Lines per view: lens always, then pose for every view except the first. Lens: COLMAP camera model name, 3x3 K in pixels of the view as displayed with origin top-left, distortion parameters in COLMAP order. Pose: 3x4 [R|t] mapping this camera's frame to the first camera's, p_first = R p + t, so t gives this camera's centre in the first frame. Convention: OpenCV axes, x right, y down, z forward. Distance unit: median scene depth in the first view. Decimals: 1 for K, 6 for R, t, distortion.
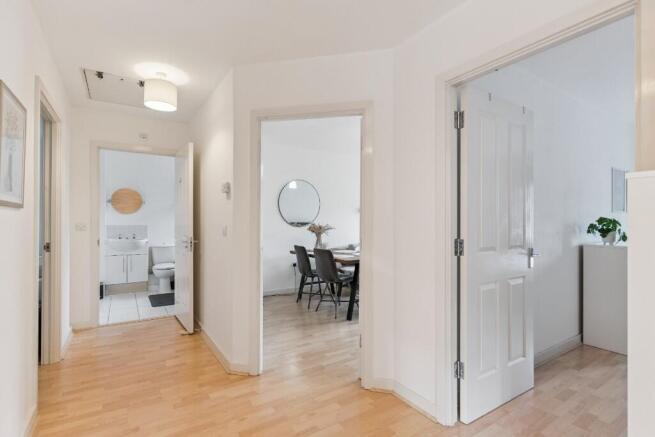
lens RADIAL K [[319.3, 0, 327.4], [0, 319.3, 216.8], [0, 0, 1]] dist [0.036567, 0.000982]
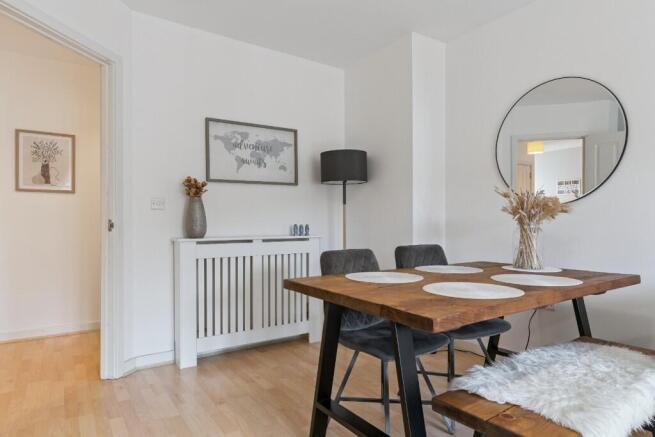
lens RADIAL K [[394.7, 0, 327.8], [0, 394.7, 219.4], [0, 0, 1]] dist [-0.000153, 0.000200]
pose [[0.022471, -0.004503, -0.999737, 0.642241], [0.012112, 0.999918, -0.004231, 0.075086], [0.999674, -0.012014, 0.022524, 1.234853]]
